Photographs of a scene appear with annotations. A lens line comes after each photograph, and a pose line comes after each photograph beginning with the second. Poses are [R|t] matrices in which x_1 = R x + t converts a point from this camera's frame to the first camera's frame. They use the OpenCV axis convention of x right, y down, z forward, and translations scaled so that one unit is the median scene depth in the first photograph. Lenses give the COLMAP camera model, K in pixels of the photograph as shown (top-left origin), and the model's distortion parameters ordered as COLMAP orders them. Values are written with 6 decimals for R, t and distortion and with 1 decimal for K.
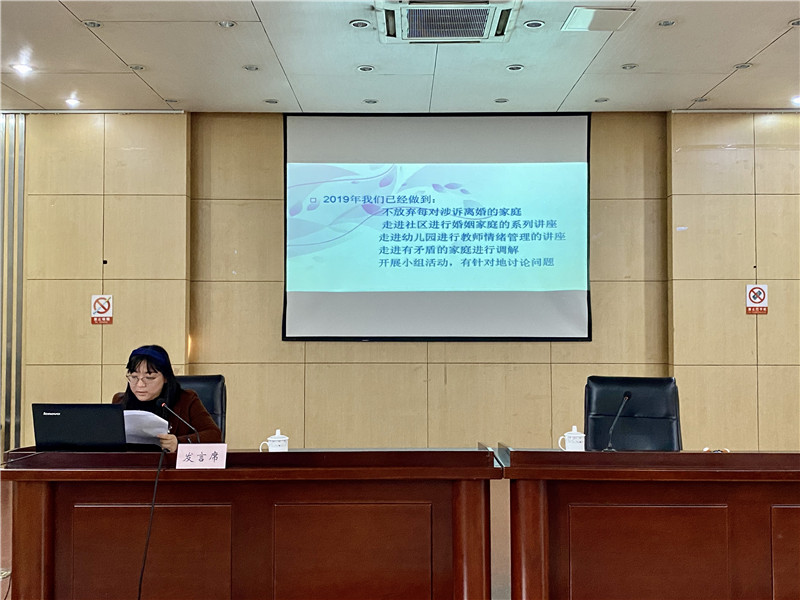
lens RADIAL K [[848.4, 0, 400.0], [0, 848.4, 300.0], [0, 0, 1]] dist [0.004450, -0.000818]
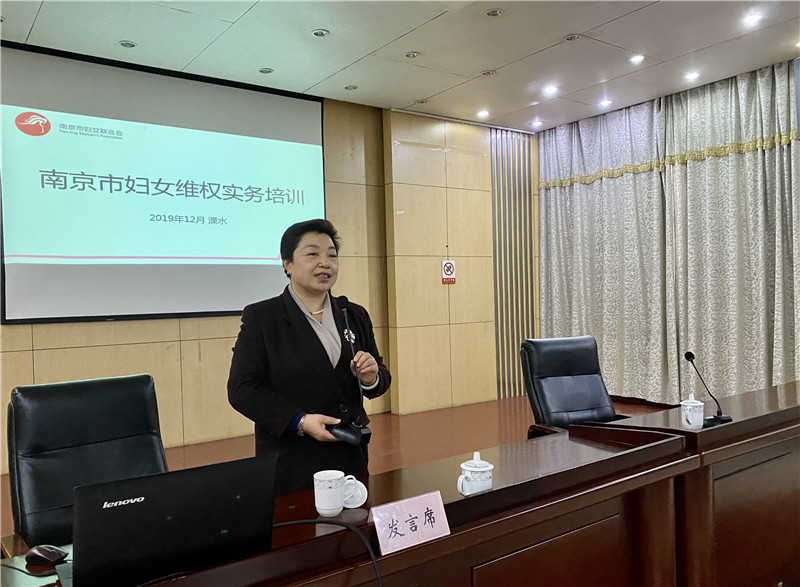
lens RADIAL K [[654.7, 0, 398.9], [0, 654.7, 309.1], [0, 0, 1]] dist [0.007958, -0.001054]
pose [[0.801899, -0.036690, 0.596333, -0.210689], [0.010935, 0.998847, 0.046751, 0.007694], [-0.597360, -0.030968, 0.801375, 0.274003]]
